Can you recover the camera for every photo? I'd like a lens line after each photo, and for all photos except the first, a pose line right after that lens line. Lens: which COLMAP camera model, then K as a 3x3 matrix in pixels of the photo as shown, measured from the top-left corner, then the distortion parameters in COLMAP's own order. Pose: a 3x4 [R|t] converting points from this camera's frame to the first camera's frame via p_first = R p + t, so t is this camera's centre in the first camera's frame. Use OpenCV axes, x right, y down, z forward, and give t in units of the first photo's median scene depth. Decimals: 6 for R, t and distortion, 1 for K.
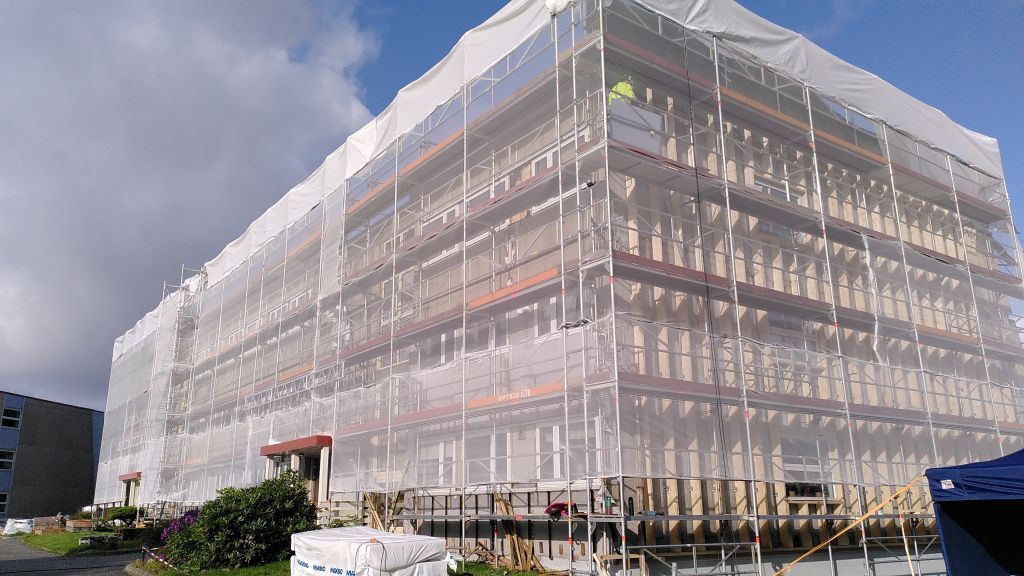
lens RADIAL K [[789.6, 0, 513.7], [0, 789.6, 286.0], [0, 0, 1]] dist [0.052918, -0.043211]
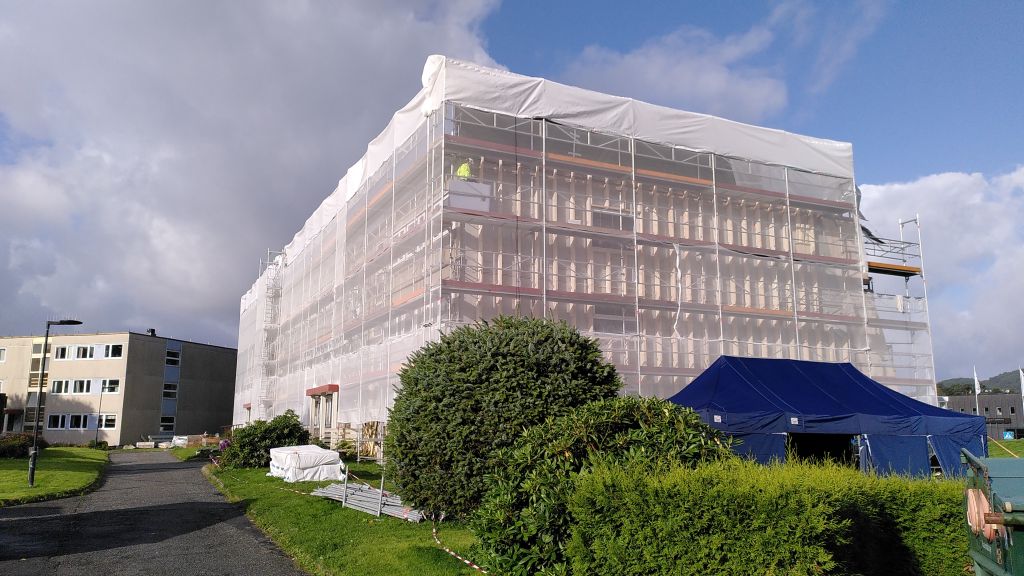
lens RADIAL K [[789.6, 0, 510.0], [0, 789.6, 289.5], [0, 0, 1]] dist [0.052918, -0.043211]
pose [[0.983389, -0.020451, -0.180355, 0.345496], [0.037646, 0.995006, 0.092440, -0.108018], [0.177563, -0.097694, 0.979248, -0.353524]]
